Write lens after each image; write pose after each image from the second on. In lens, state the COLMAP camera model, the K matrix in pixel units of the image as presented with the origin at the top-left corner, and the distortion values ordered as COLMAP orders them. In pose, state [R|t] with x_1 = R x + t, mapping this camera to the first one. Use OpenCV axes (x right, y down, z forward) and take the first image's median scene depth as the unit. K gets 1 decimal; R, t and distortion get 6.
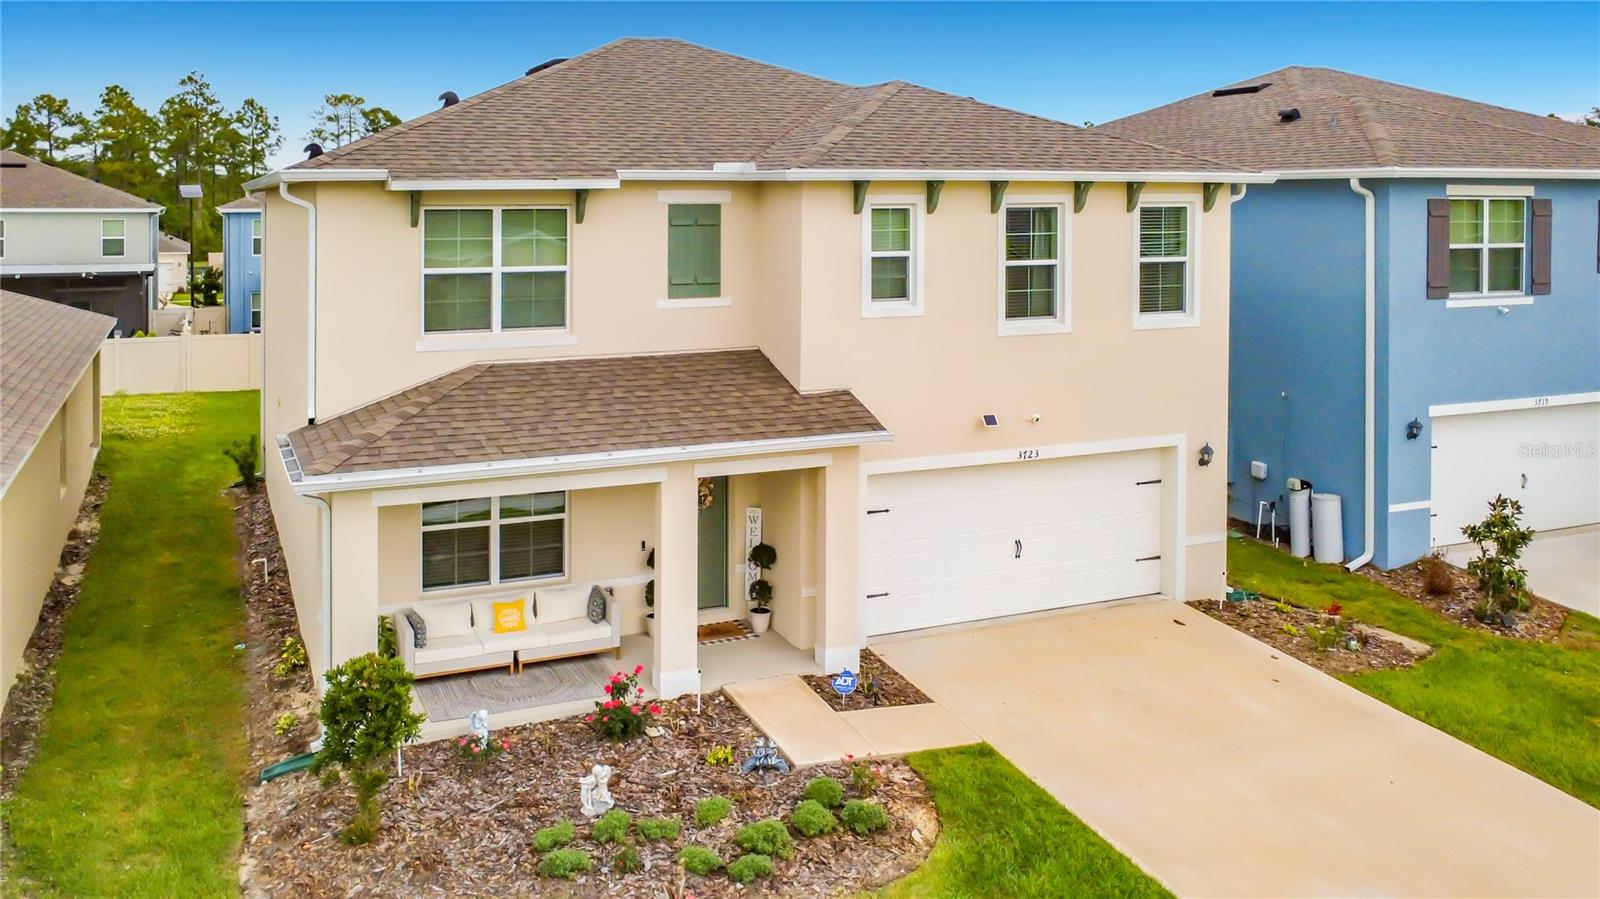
lens RADIAL K [[1258.5, 0, 746.0], [0, 1258.5, 212.7], [0, 0, 1]] dist [-0.004414, 0.001694]
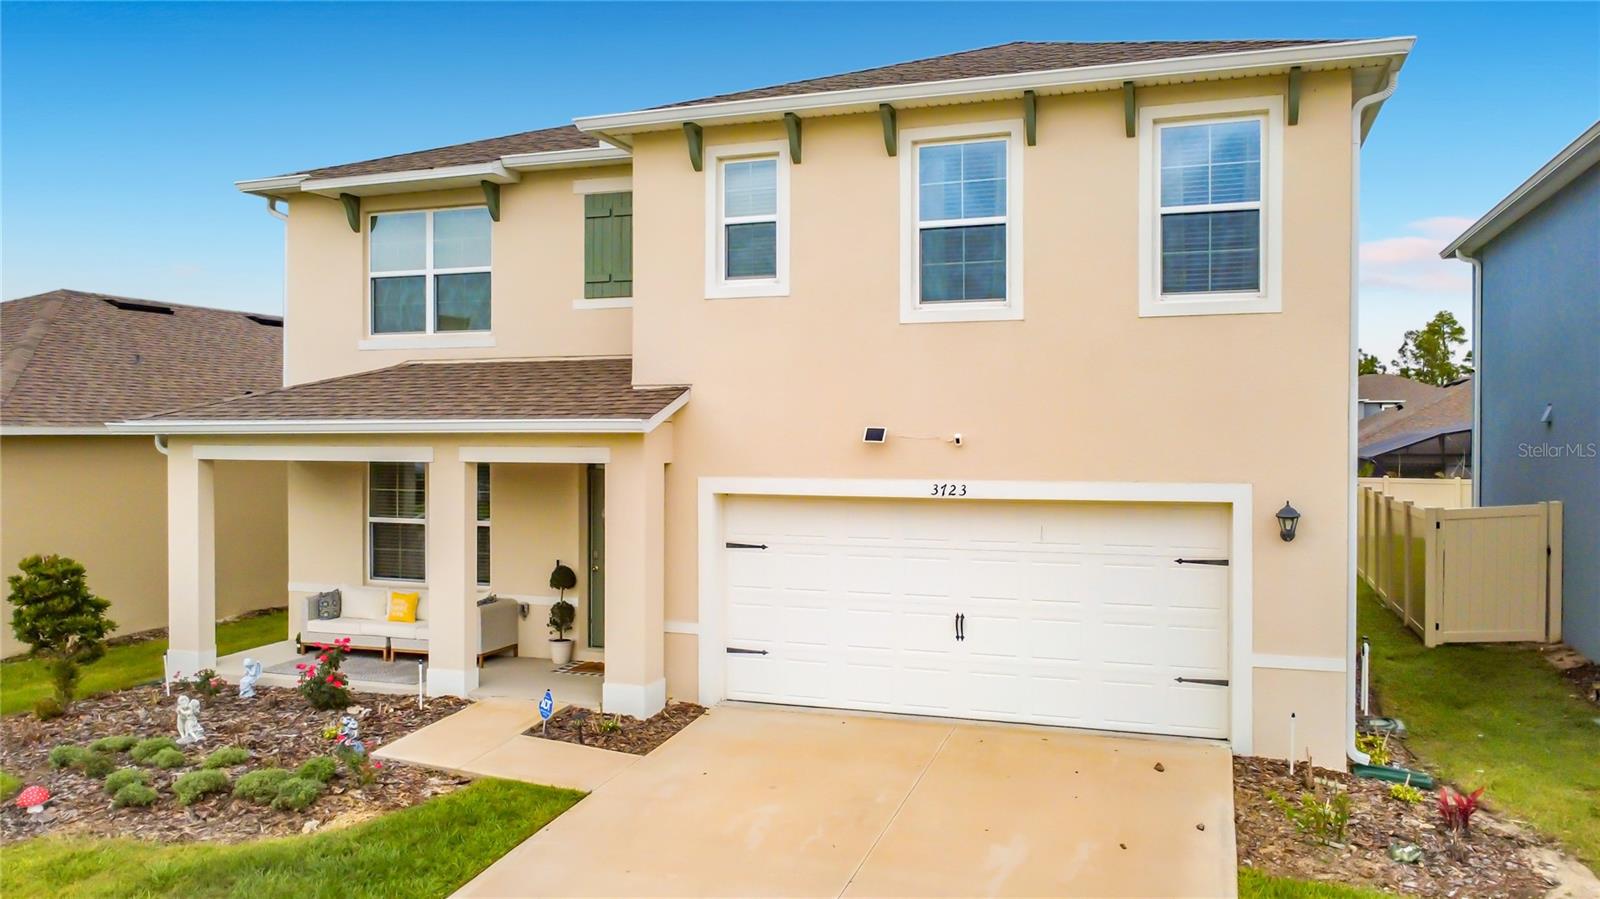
lens RADIAL K [[1258.5, 0, 808.3], [0, 1258.5, 441.6], [0, 0, 1]] dist [-0.004414, 0.001694]
pose [[0.736116, 0.000529, -0.676855, 0.679761], [-0.005060, 0.999976, -0.004722, 0.176745], [0.676836, 0.006901, 0.736101, 0.441559]]
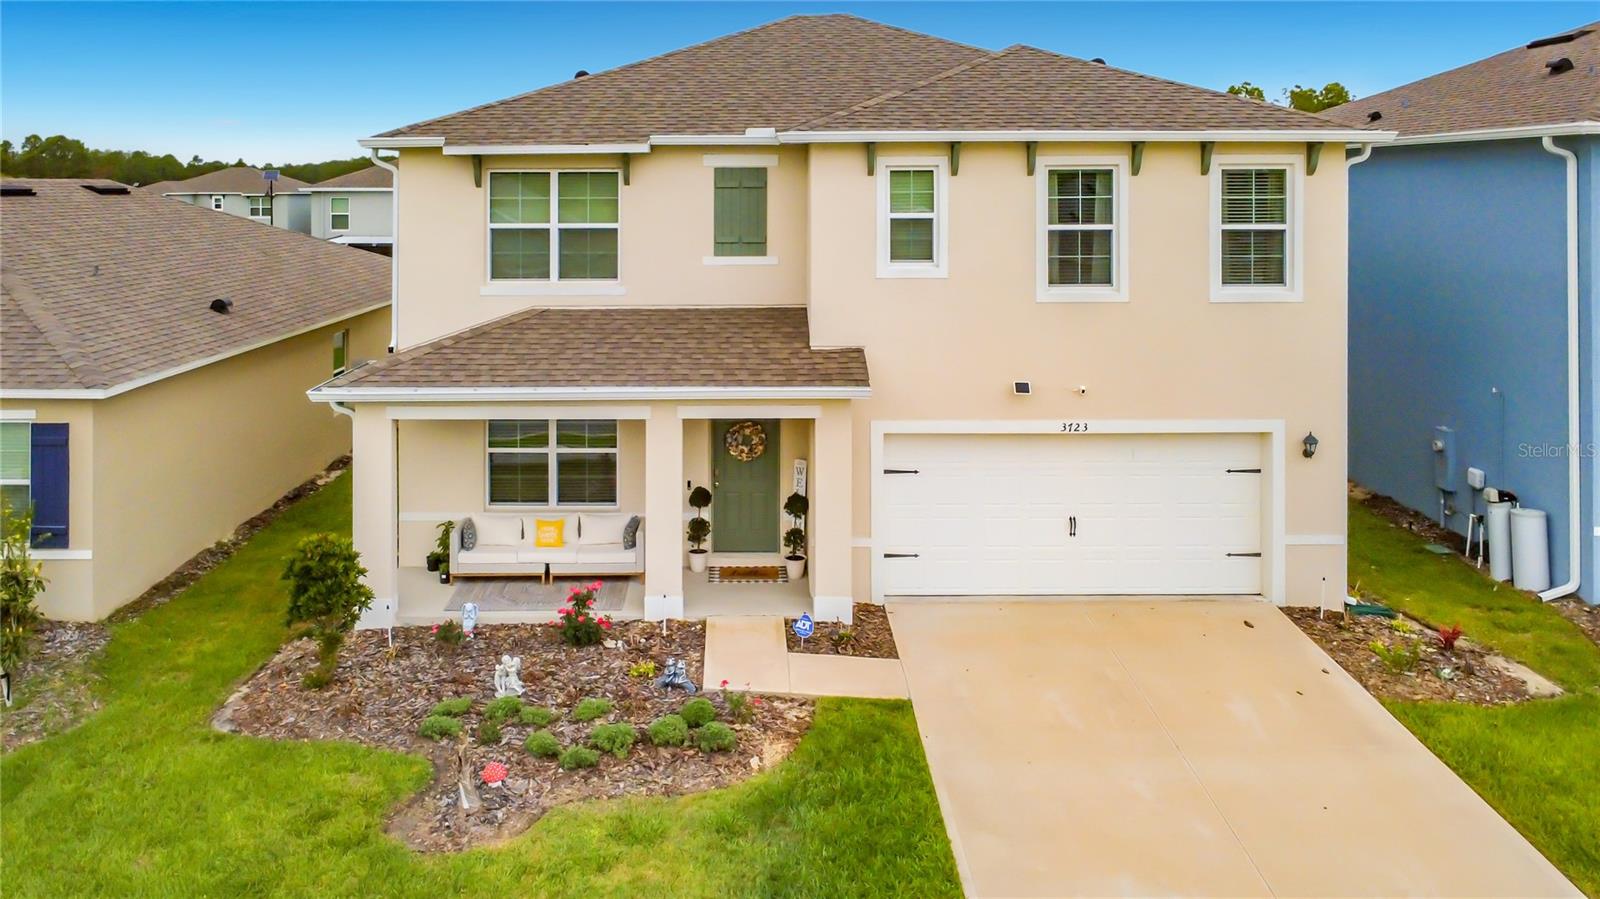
lens RADIAL K [[1258.5, 0, 790.6], [0, 1258.5, 201.4], [0, 0, 1]] dist [-0.004414, 0.001694]
pose [[0.928462, 0.000647, -0.371428, 0.397603], [-0.002942, 0.999980, -0.005612, 0.027670], [0.371416, 0.006303, 0.928445, 0.031734]]
